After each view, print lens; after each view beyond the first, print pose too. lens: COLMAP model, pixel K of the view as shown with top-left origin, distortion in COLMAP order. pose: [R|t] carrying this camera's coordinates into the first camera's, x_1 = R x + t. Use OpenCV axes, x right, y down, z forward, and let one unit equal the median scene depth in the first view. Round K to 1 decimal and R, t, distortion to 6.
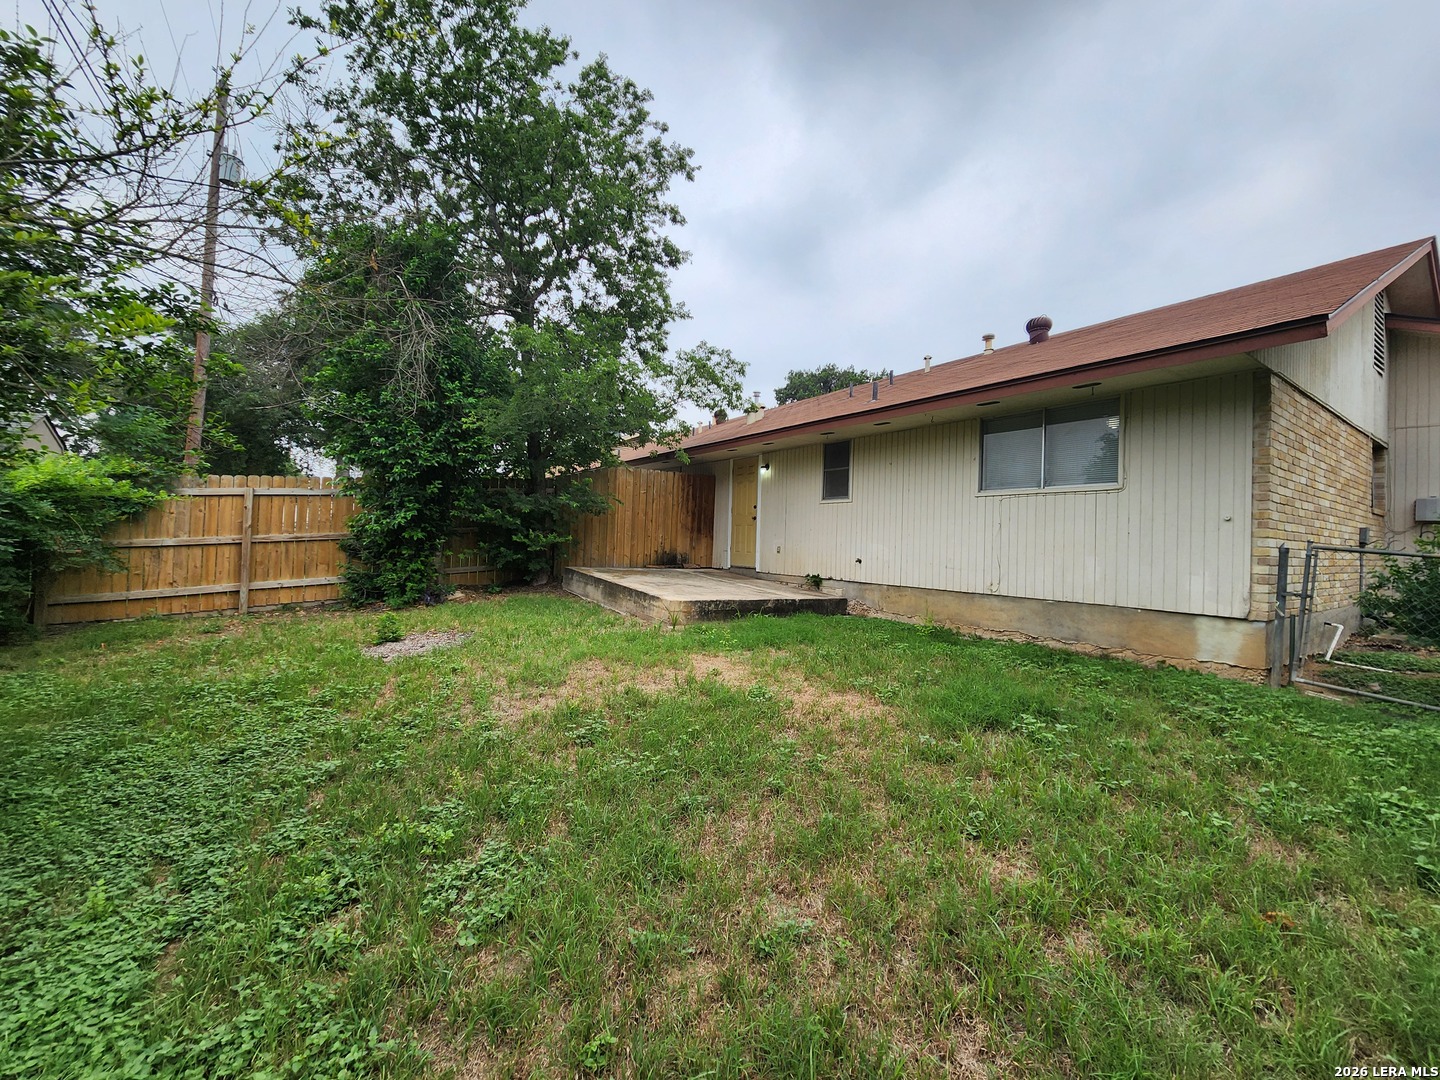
lens RADIAL K [[586.7, 0, 731.7], [0, 586.7, 534.7], [0, 0, 1]] dist [0.003195, -0.002959]
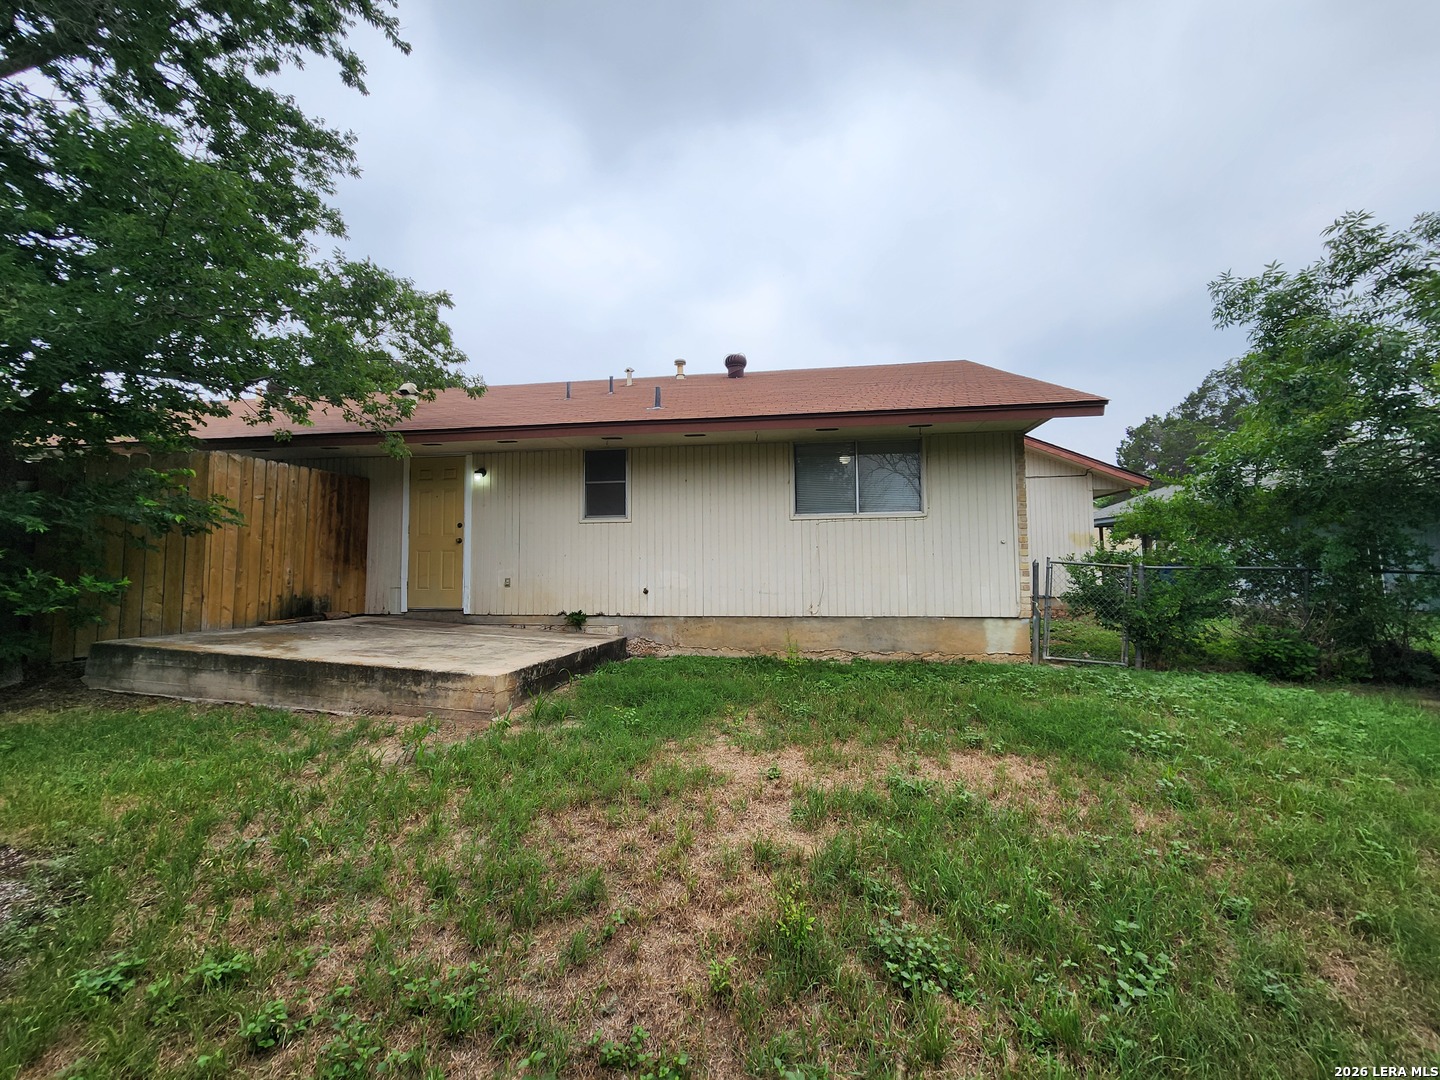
lens RADIAL K [[586.7, 0, 720.4], [0, 586.7, 532.2], [0, 0, 1]] dist [0.003195, -0.002959]
pose [[0.694856, 0.004583, 0.719135, -0.321564], [0.020764, 0.999435, -0.026432, -0.016125], [-0.718849, 0.033298, 0.694368, 0.326372]]
